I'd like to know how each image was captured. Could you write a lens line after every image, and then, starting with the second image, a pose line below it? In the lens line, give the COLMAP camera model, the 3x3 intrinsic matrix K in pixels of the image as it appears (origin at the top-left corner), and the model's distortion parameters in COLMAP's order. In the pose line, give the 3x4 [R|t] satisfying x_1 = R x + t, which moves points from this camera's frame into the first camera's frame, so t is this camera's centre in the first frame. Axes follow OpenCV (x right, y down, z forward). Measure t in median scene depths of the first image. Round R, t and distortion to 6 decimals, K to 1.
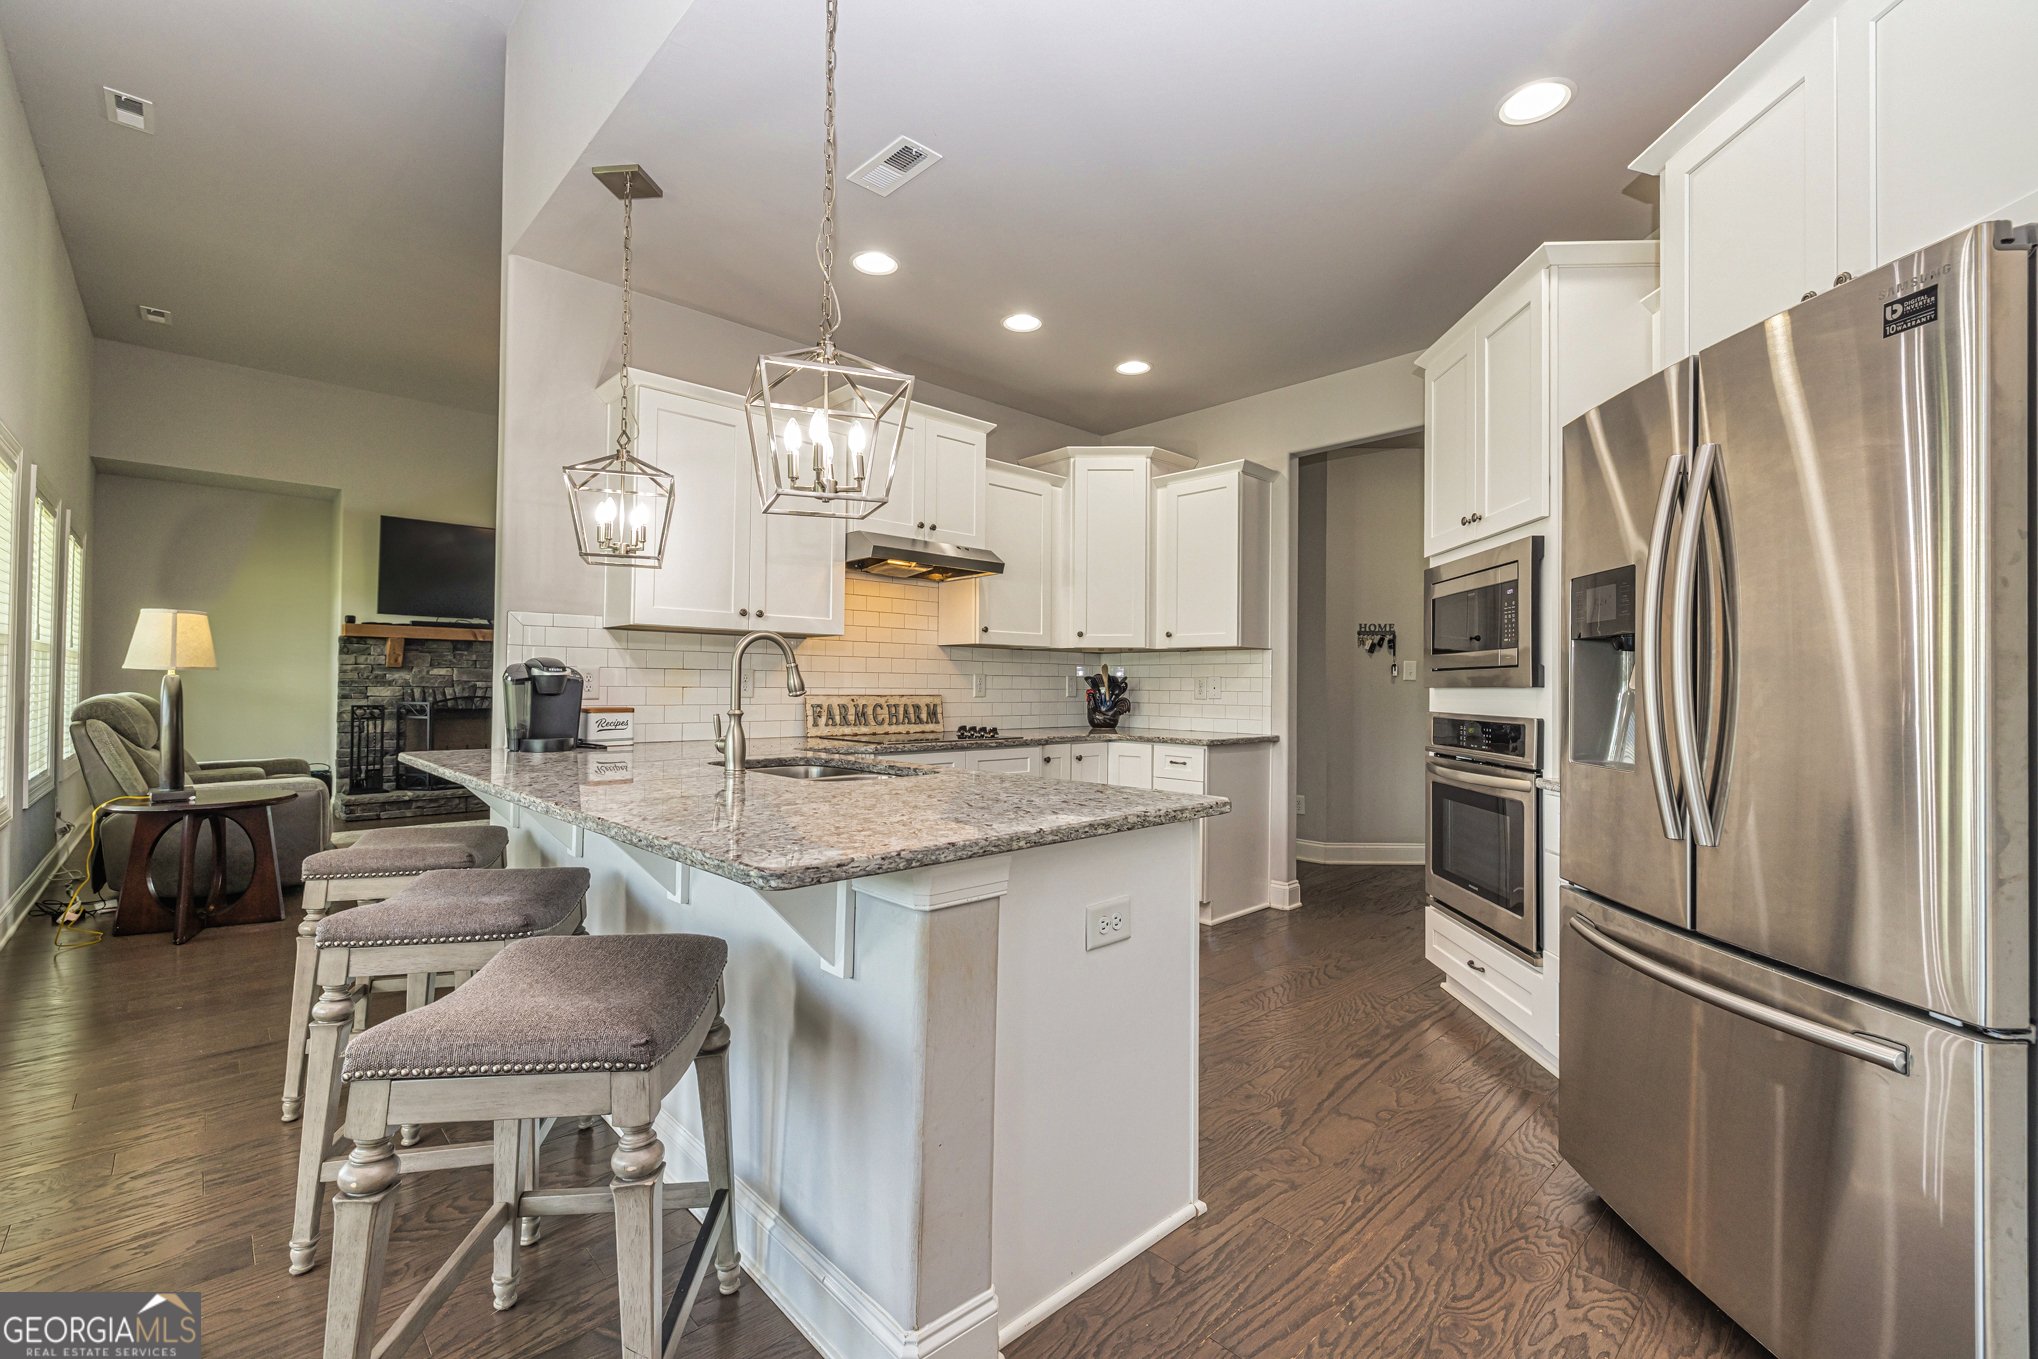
lens RADIAL K [[878.3, 0, 1019.0], [0, 878.3, 679.5], [0, 0, 1]] dist [0.000219, 0.000169]
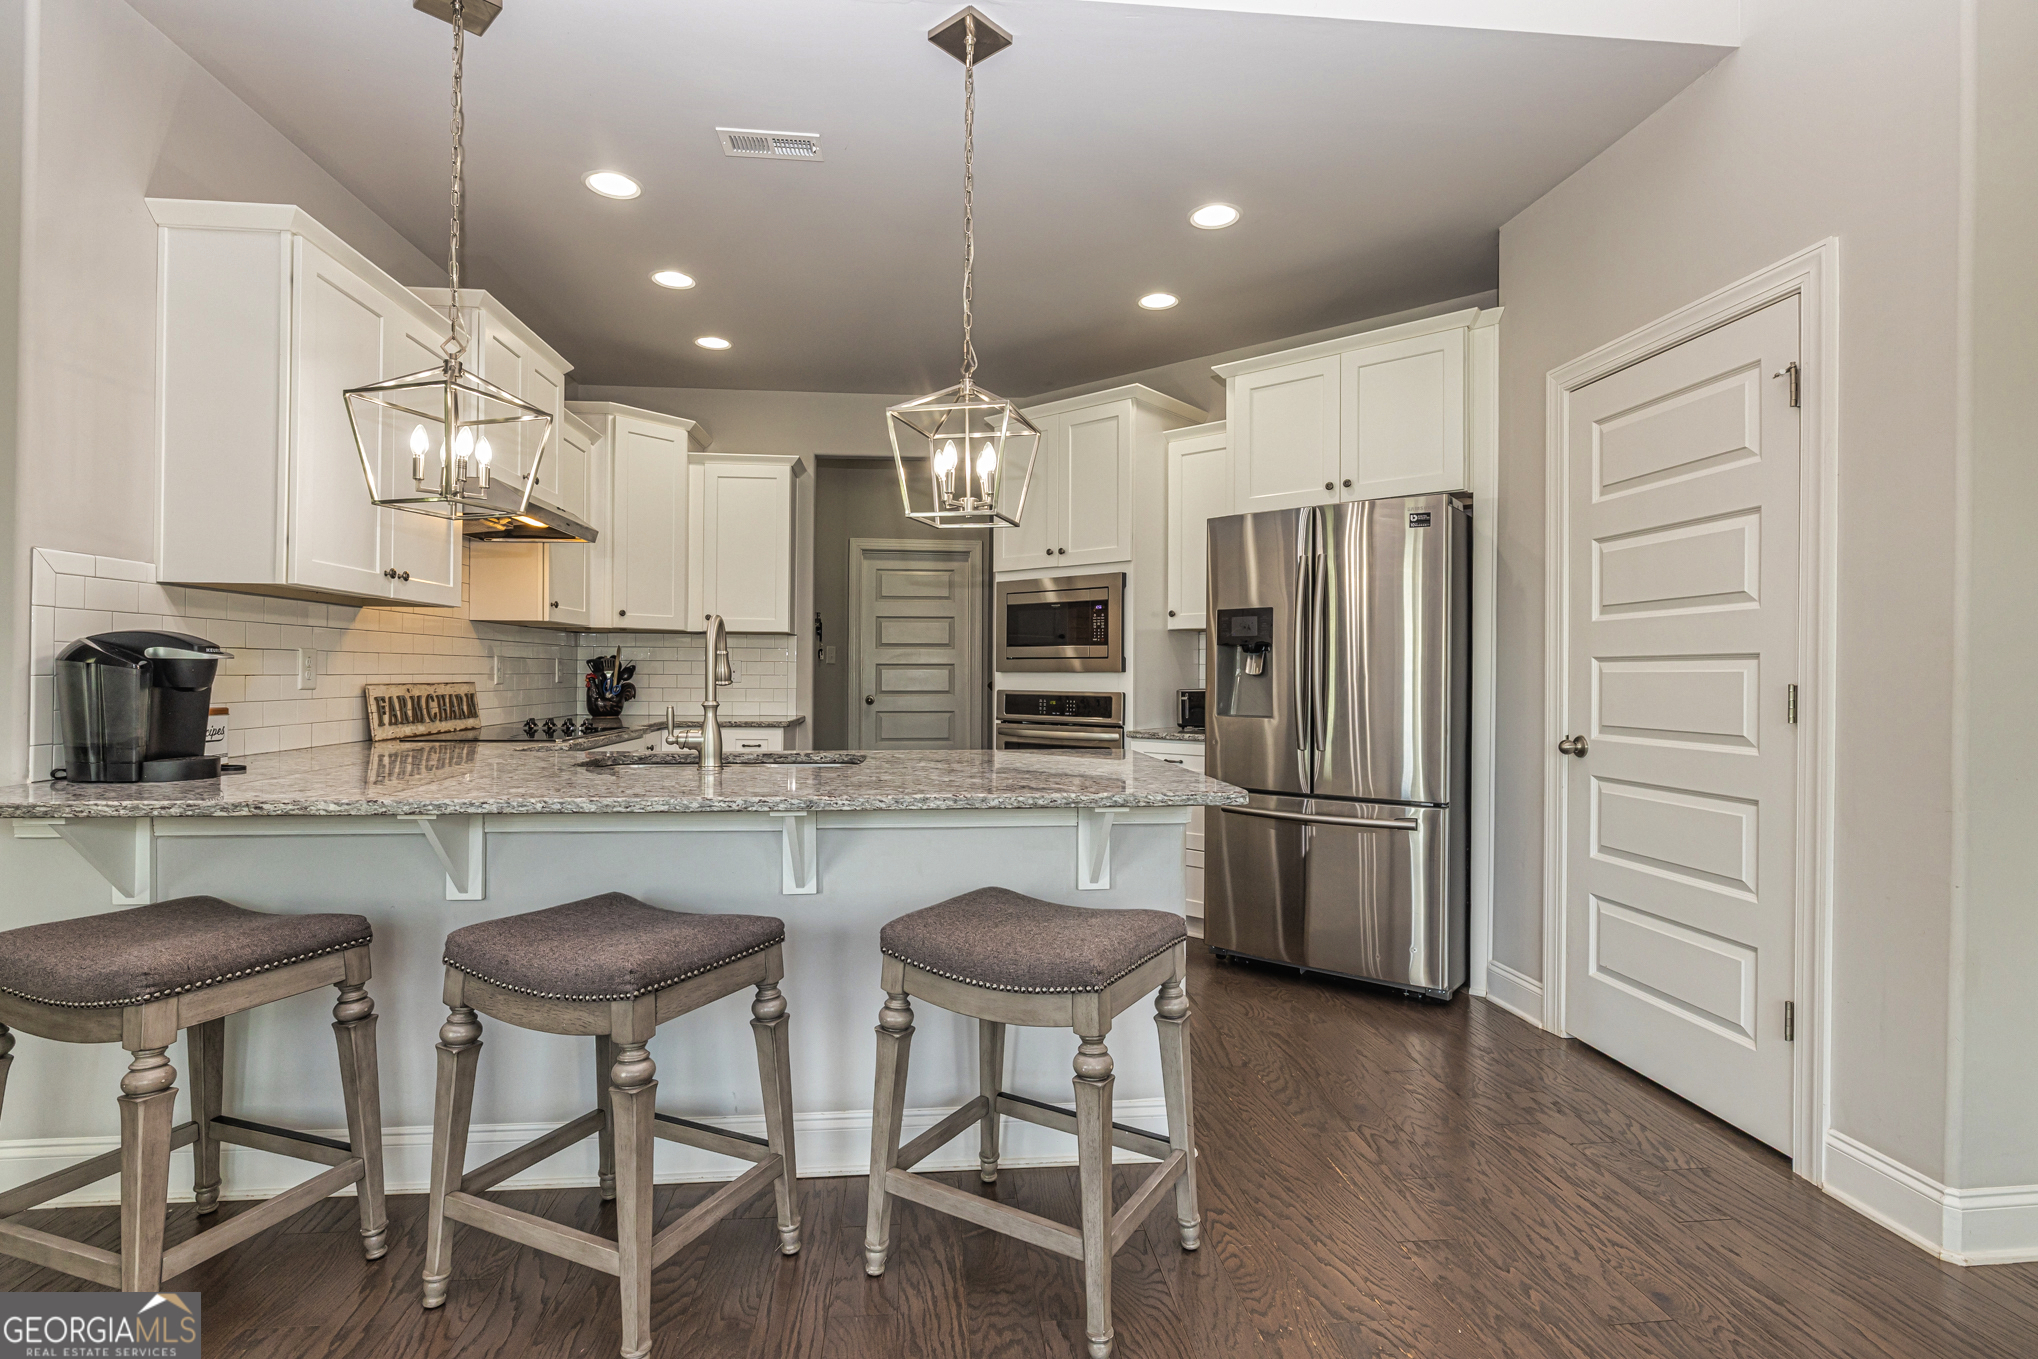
lens RADIAL K [[976.6, 0, 1019.0], [0, 976.6, 679.5], [0, 0, 1]] dist [-0.000349, -0.000001]
pose [[0.602019, -0.010349, 0.798415, -0.544260], [-0.007309, 0.999803, 0.018470, -0.005252], [-0.798448, -0.016955, 0.601824, 0.073851]]
